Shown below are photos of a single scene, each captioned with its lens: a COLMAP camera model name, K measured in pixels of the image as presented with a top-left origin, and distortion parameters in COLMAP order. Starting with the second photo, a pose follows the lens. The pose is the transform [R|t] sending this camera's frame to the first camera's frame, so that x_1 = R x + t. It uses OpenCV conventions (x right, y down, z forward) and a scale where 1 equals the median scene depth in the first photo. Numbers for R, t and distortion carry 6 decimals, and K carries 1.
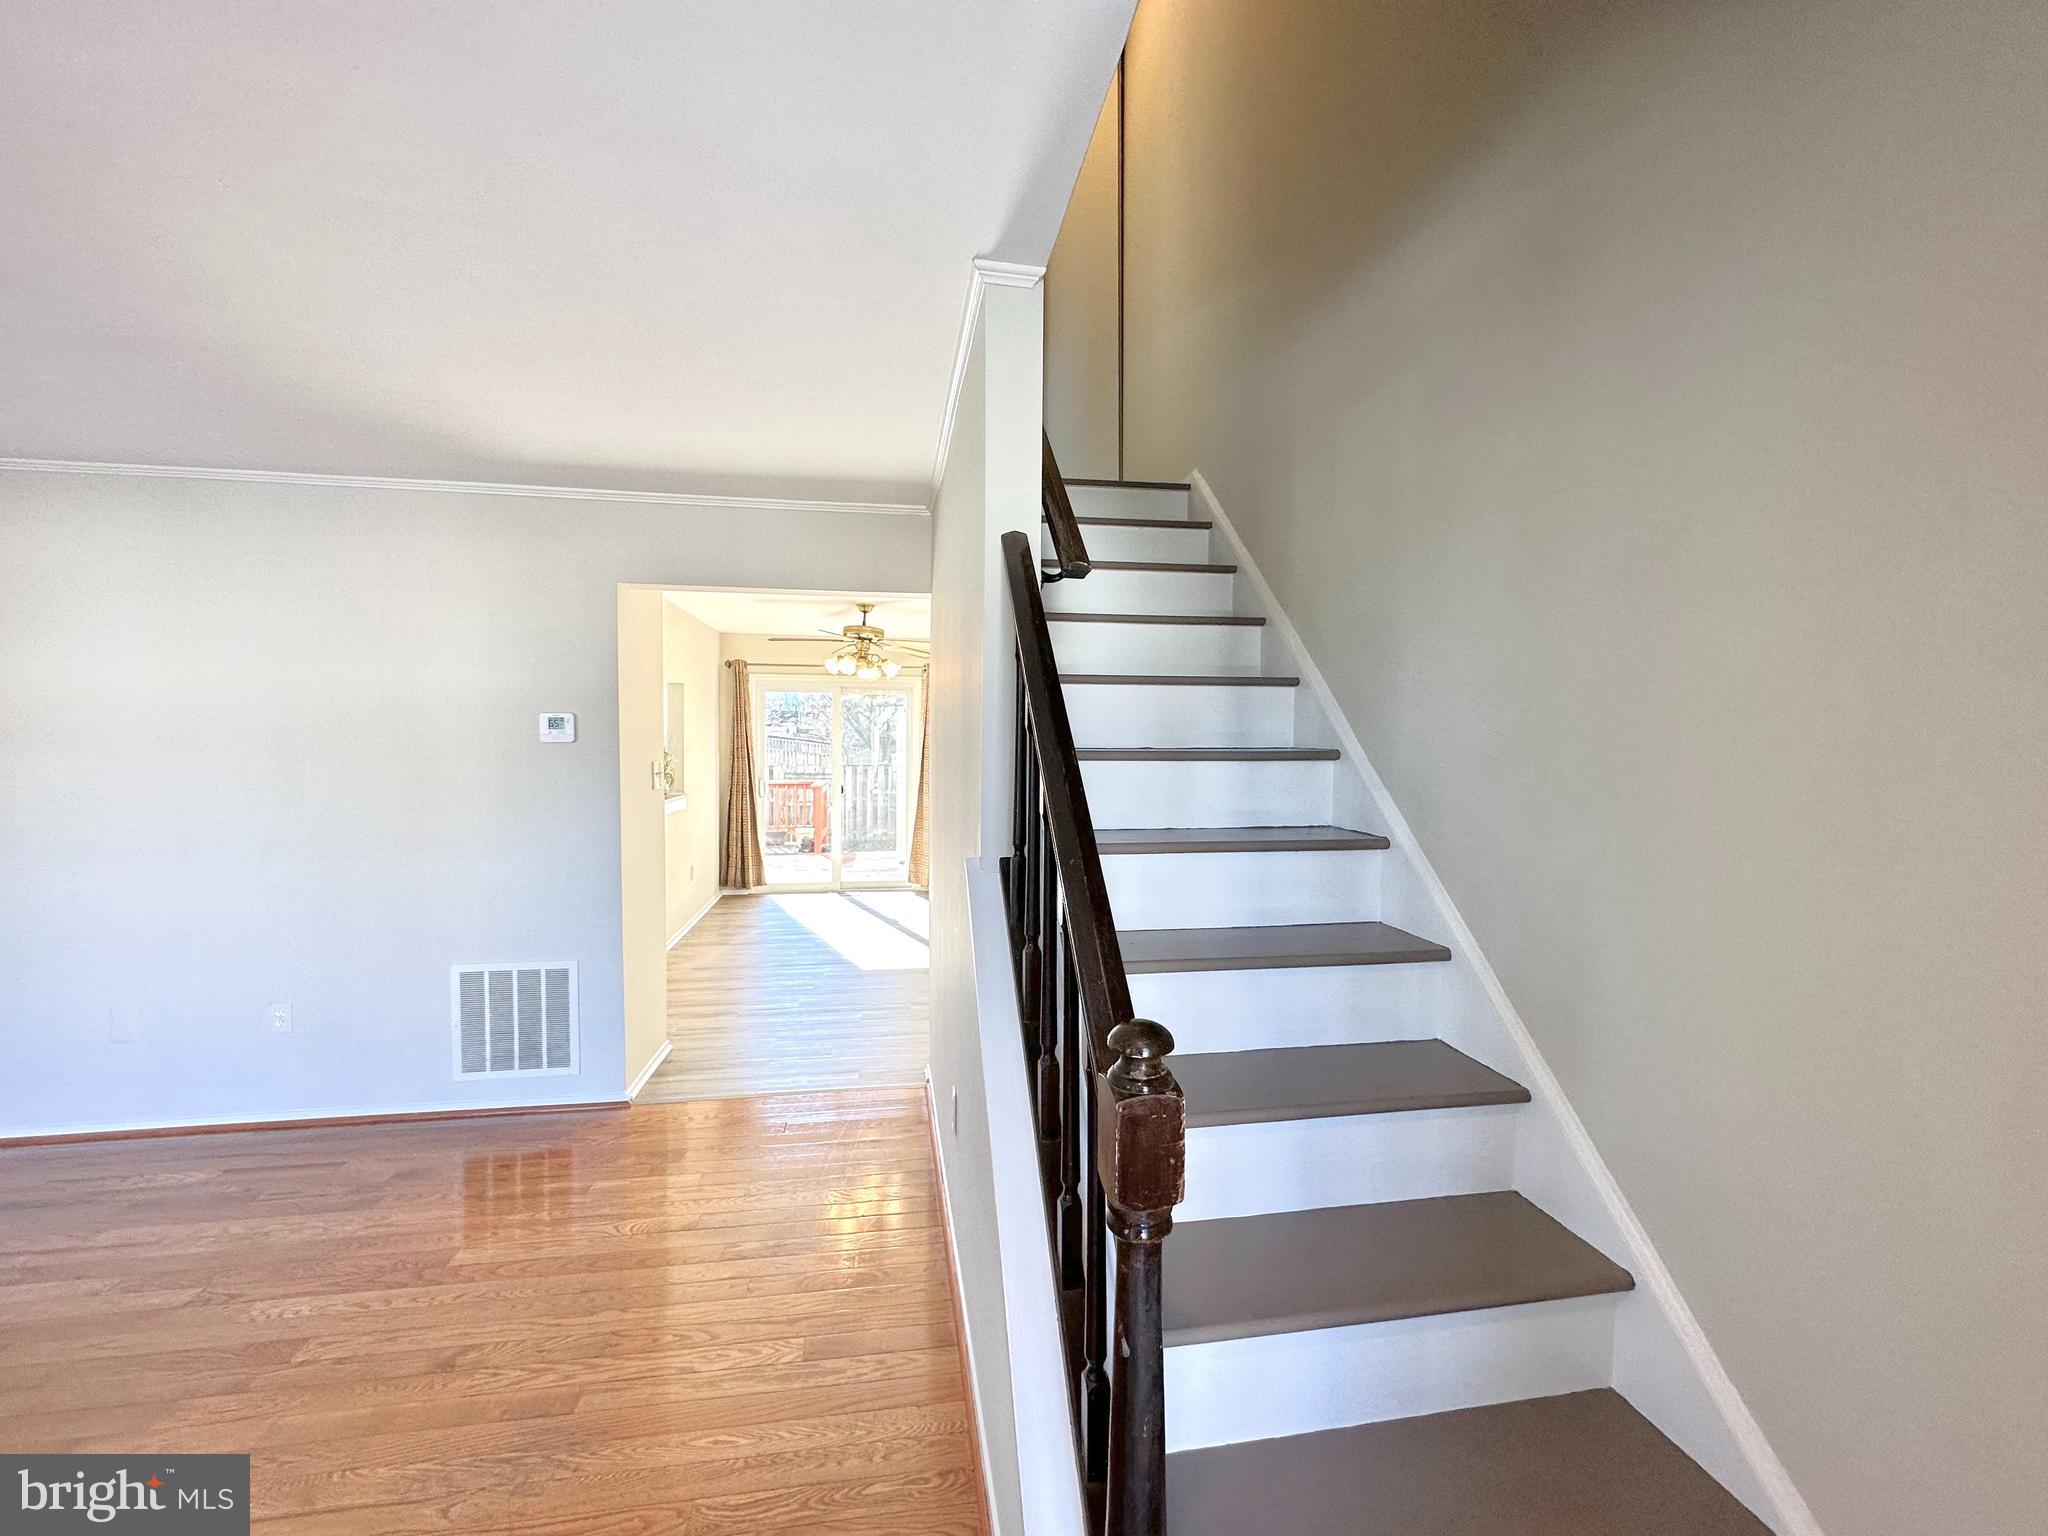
lens RADIAL K [[815.6, 0, 1024.0], [0, 815.6, 768.0], [0, 0, 1]] dist [-0.002383, 0.000620]
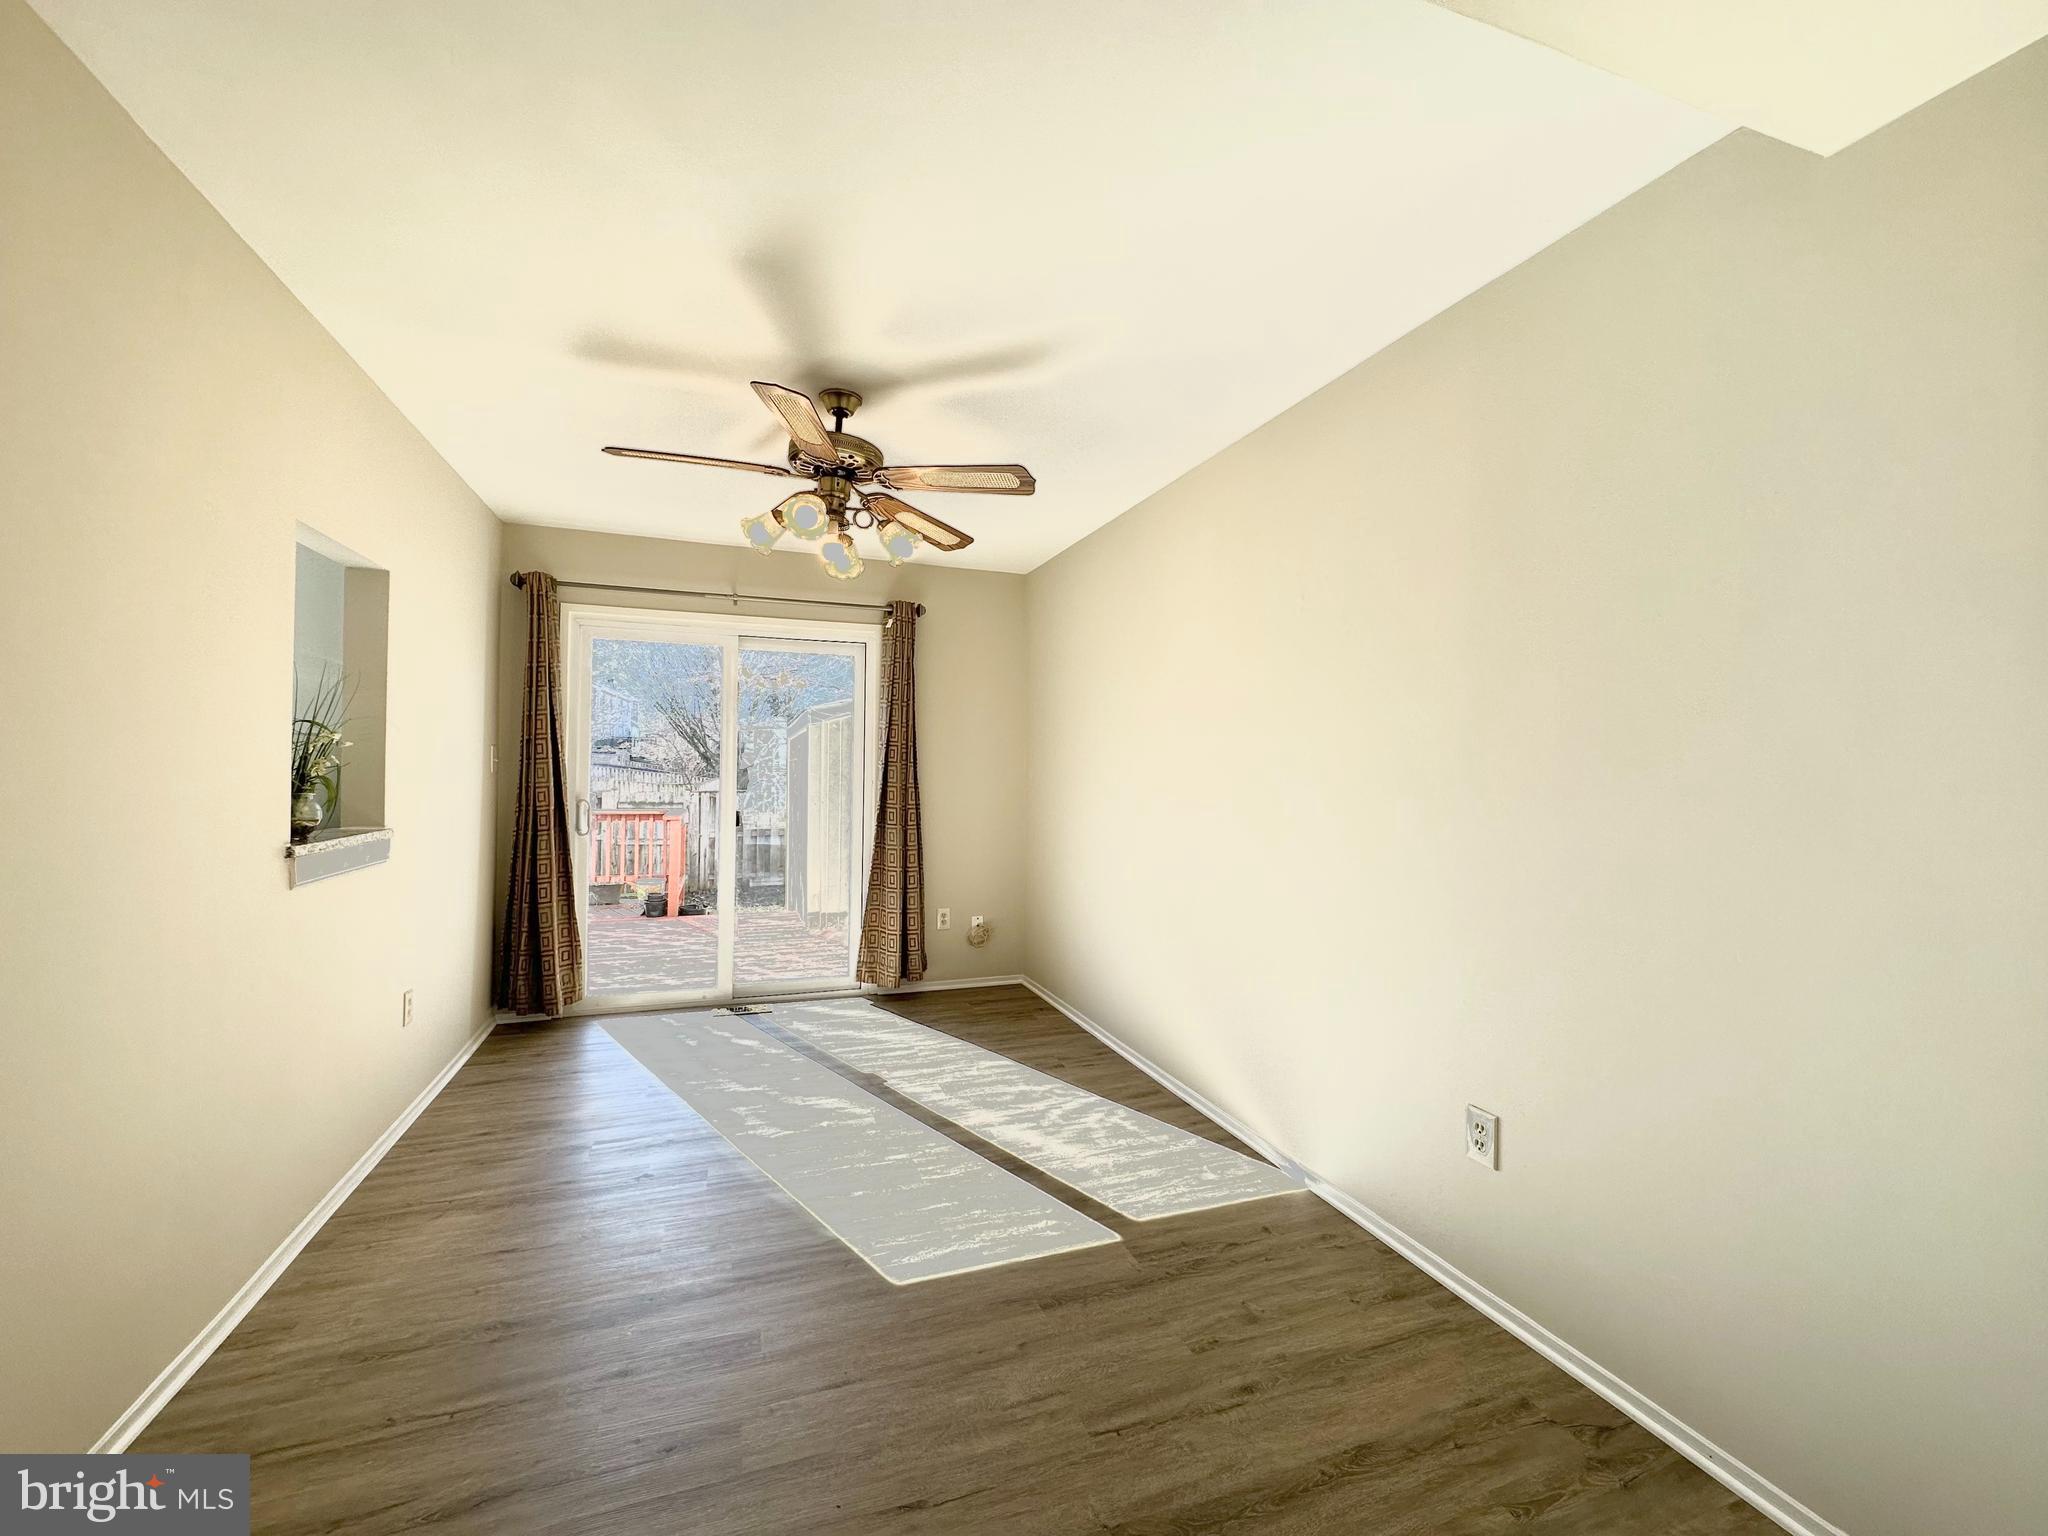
lens RADIAL K [[815.6, 0, 1024.0], [0, 815.6, 768.0], [0, 0, 1]] dist [-0.002383, 0.000620]
pose [[0.983605, 0.004417, 0.180280, -0.275801], [0.002934, 0.999176, -0.040486, 0.030459], [-0.180310, 0.040351, 0.982782, 0.872253]]
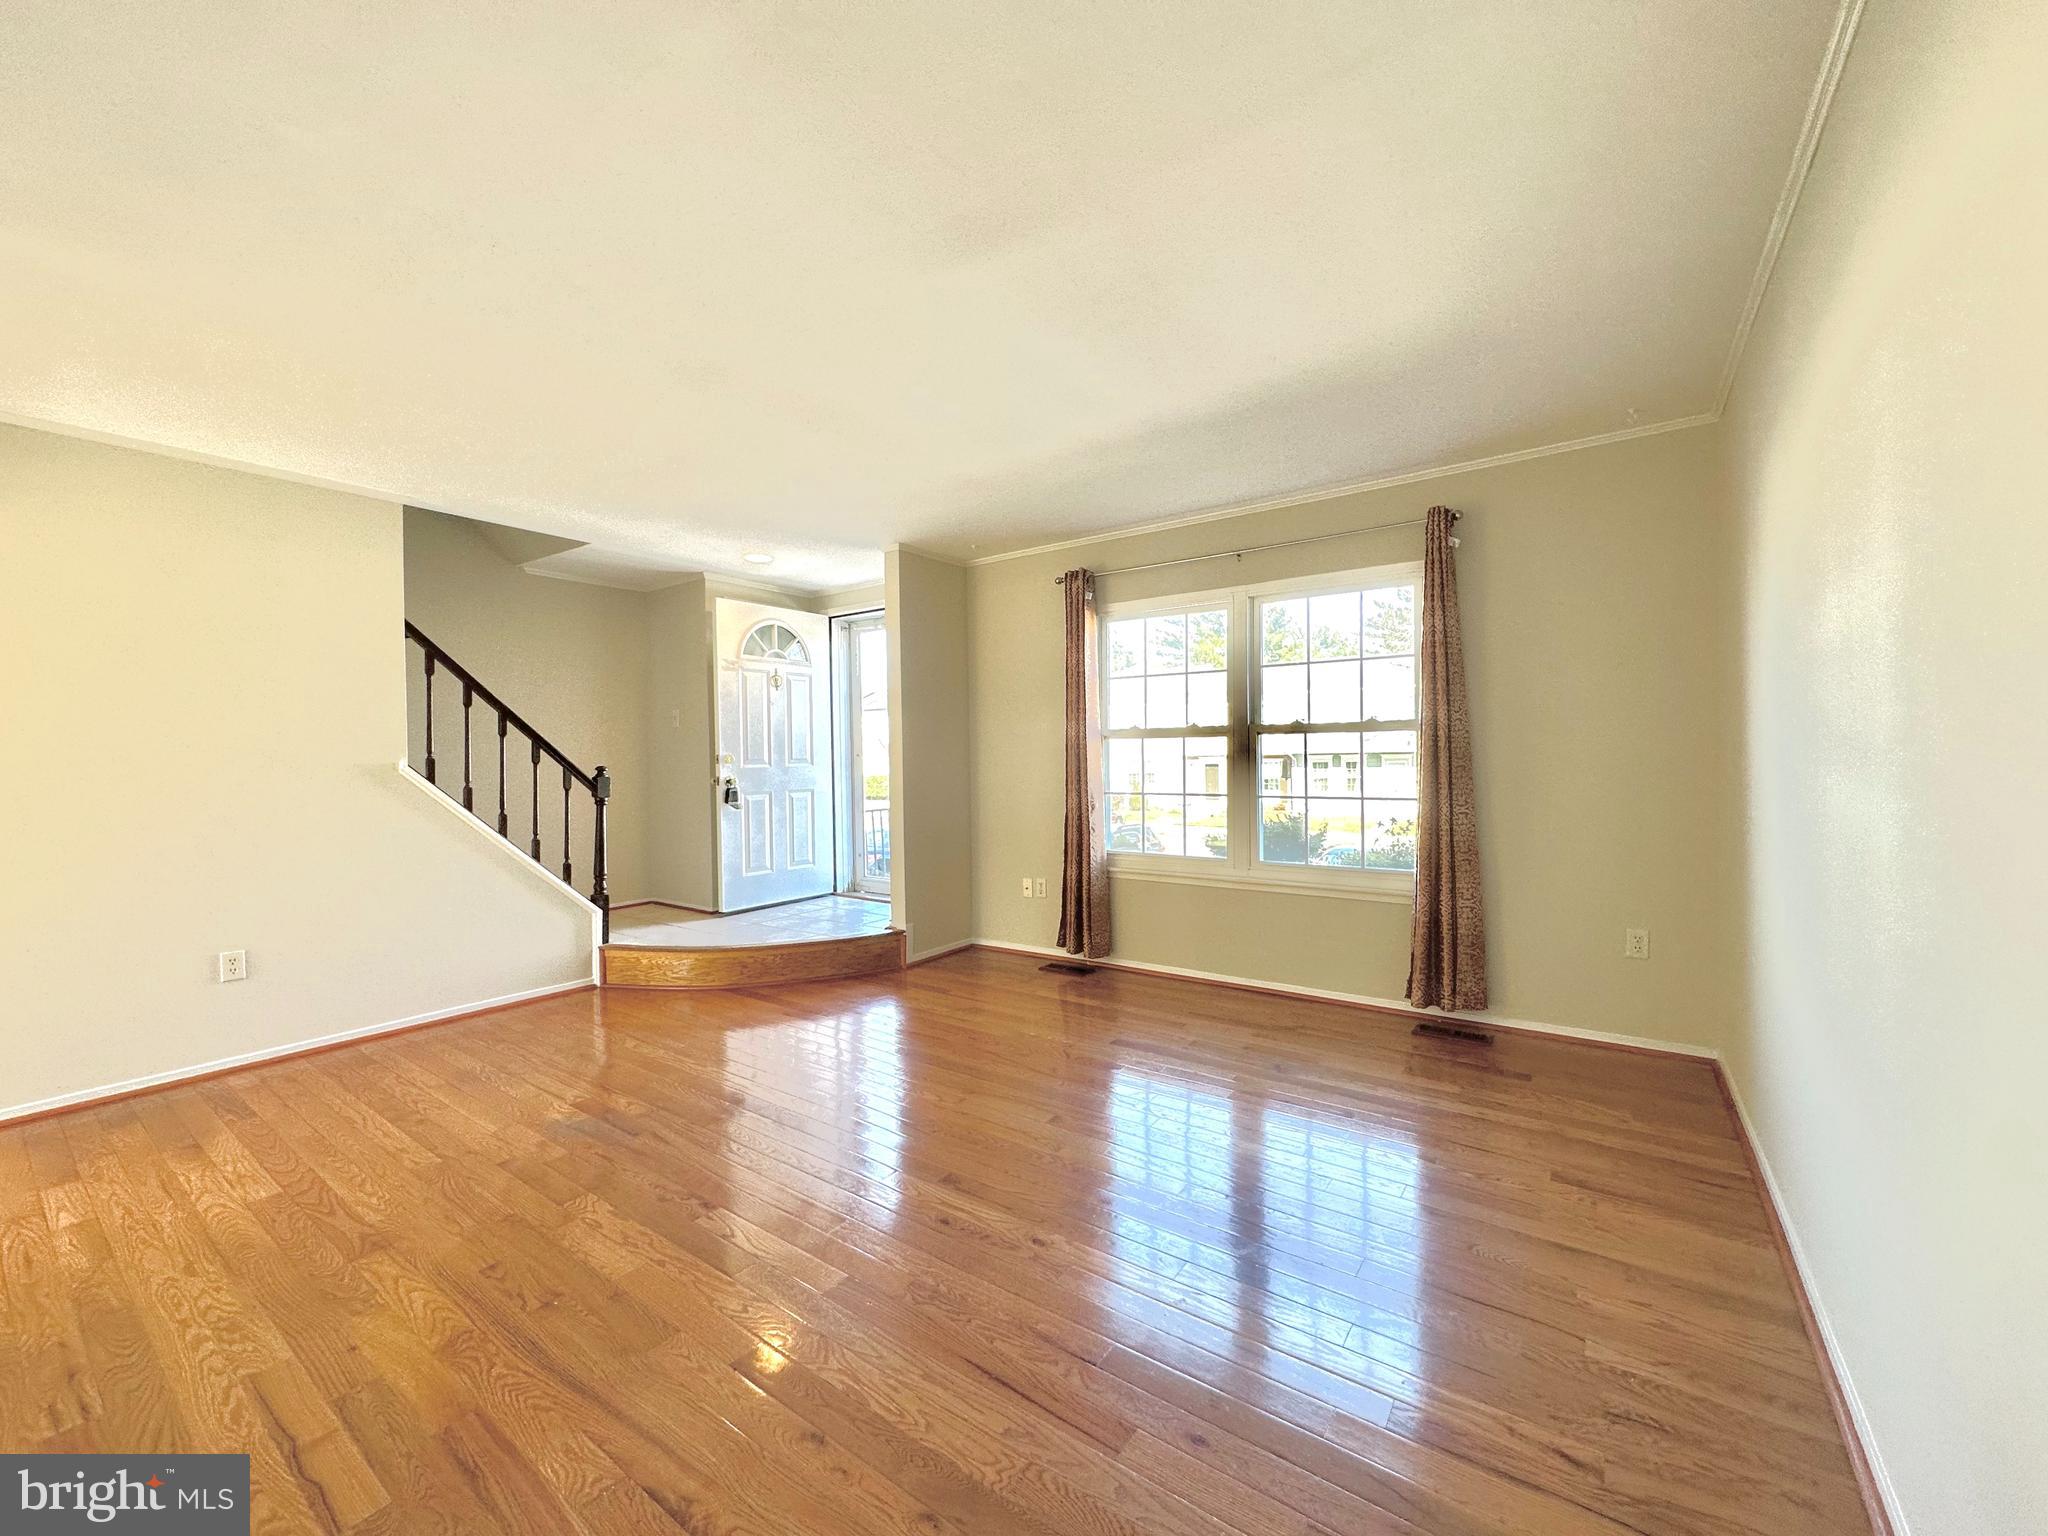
lens RADIAL K [[819.4, 0, 1024.0], [0, 819.4, 768.0], [0, 0, 1]] dist [0.000341, 0.000260]
pose [[-0.706424, -0.003901, 0.707778, -1.297615], [0.036136, 0.998482, 0.041570, 0.044896], [-0.706865, 0.054943, -0.705211, 0.645669]]
